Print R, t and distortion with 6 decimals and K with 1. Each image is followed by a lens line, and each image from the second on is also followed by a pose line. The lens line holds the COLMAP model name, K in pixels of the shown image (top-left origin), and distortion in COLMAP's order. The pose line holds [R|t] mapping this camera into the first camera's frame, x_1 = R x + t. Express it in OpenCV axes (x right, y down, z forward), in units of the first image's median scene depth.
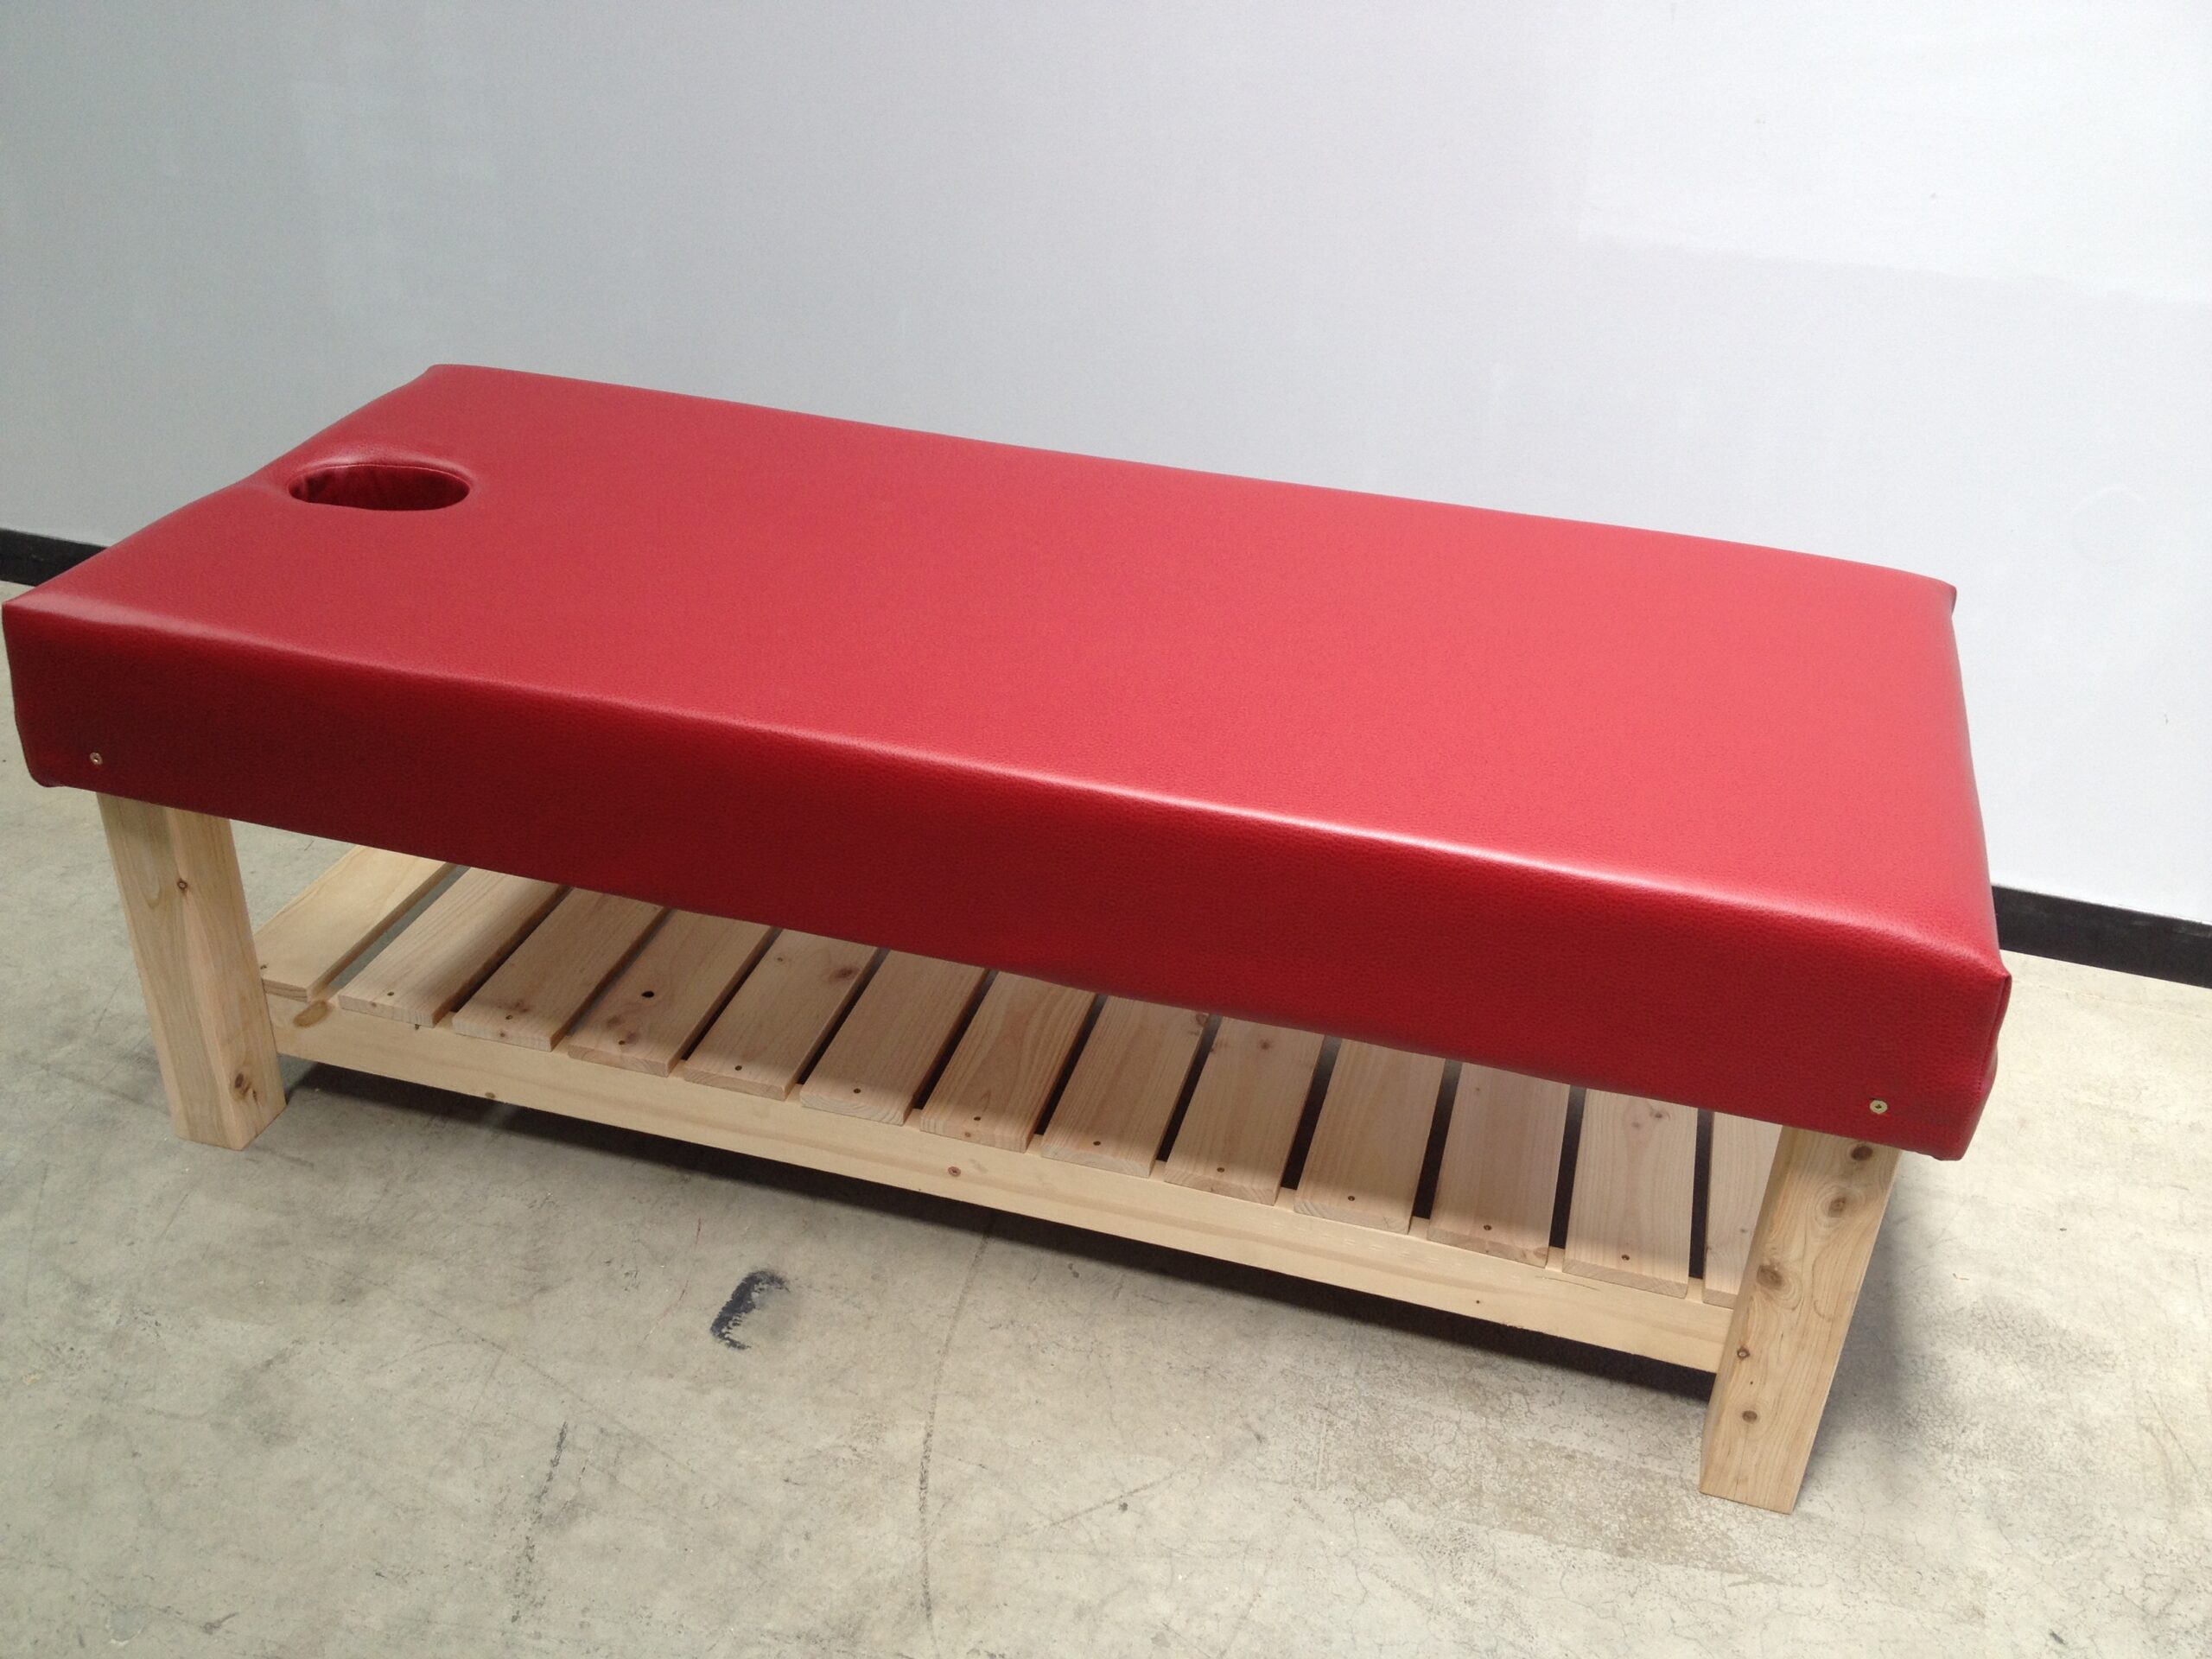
lens RADIAL K [[2090.0, 0, 1106.0], [0, 2090.0, 829.5], [0, 0, 1]] dist [0.149149, -0.380030]
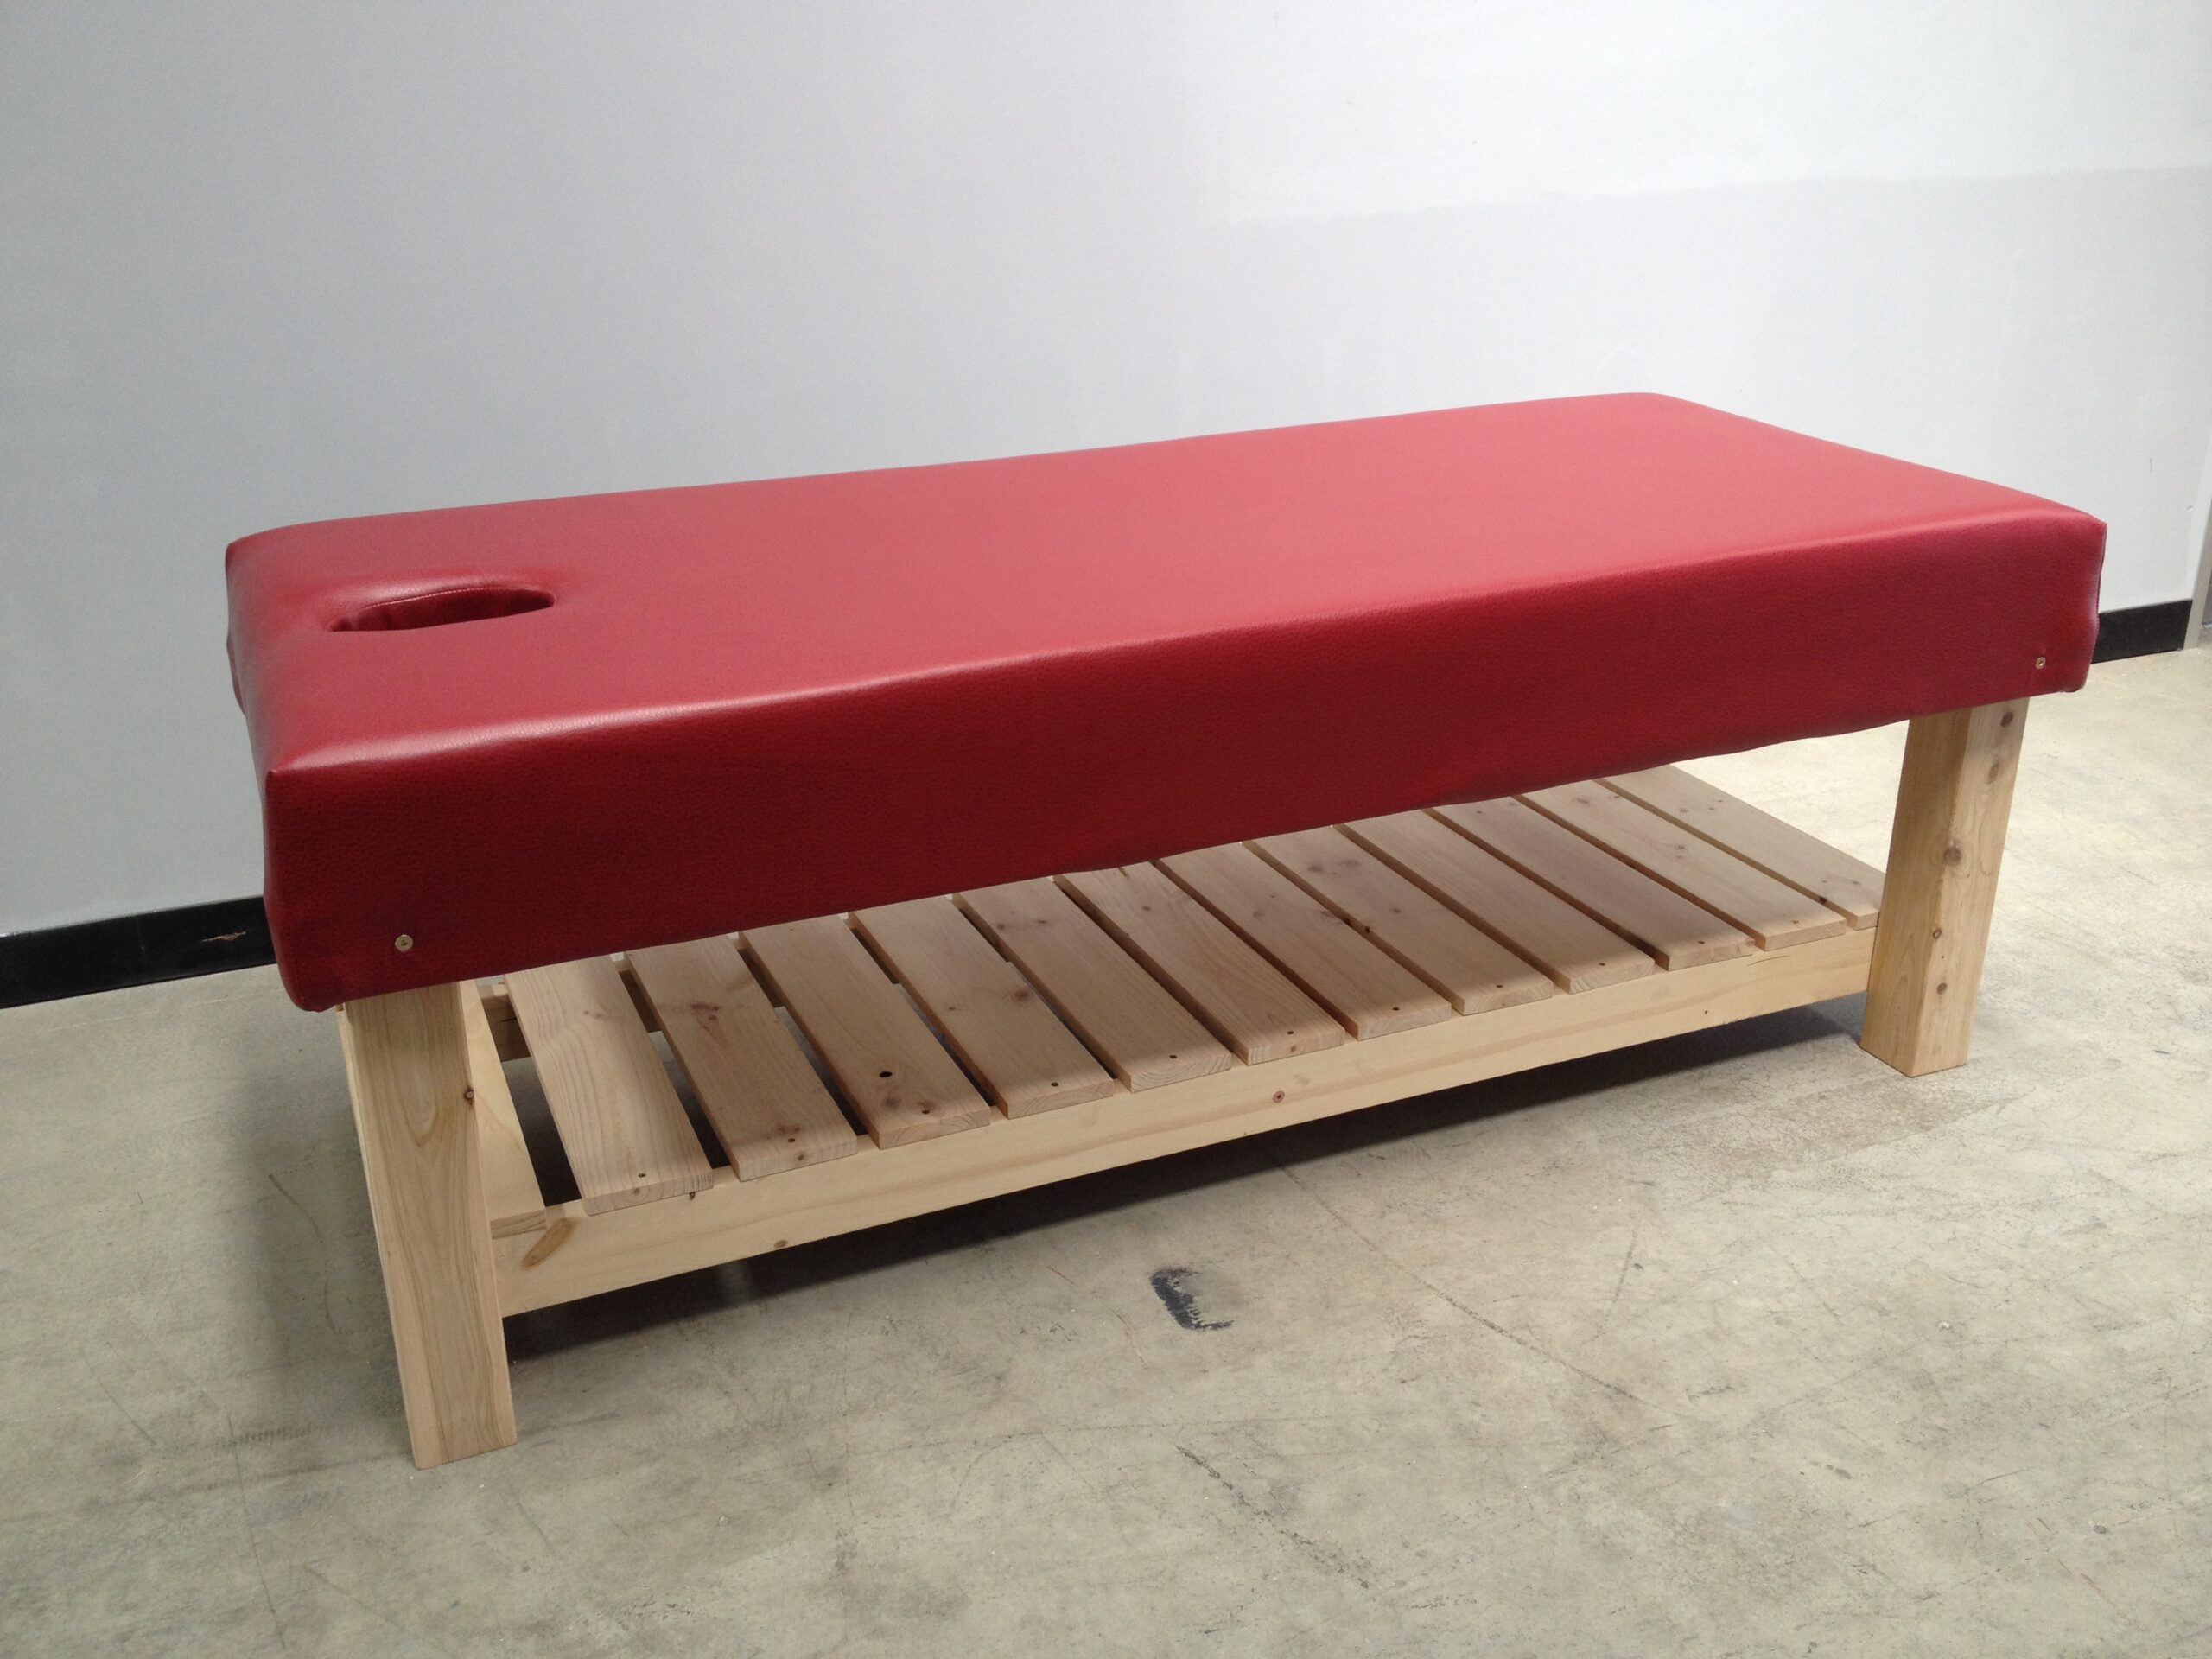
lens RADIAL K [[2090.0, 0, 1106.0], [0, 2090.0, 829.5], [0, 0, 1]] dist [0.149149, -0.380030]
pose [[0.772017, -0.282447, 0.569398, -0.712136], [0.361894, 0.931785, -0.028465, 0.044765], [-0.522516, 0.228037, 0.821569, 0.199519]]
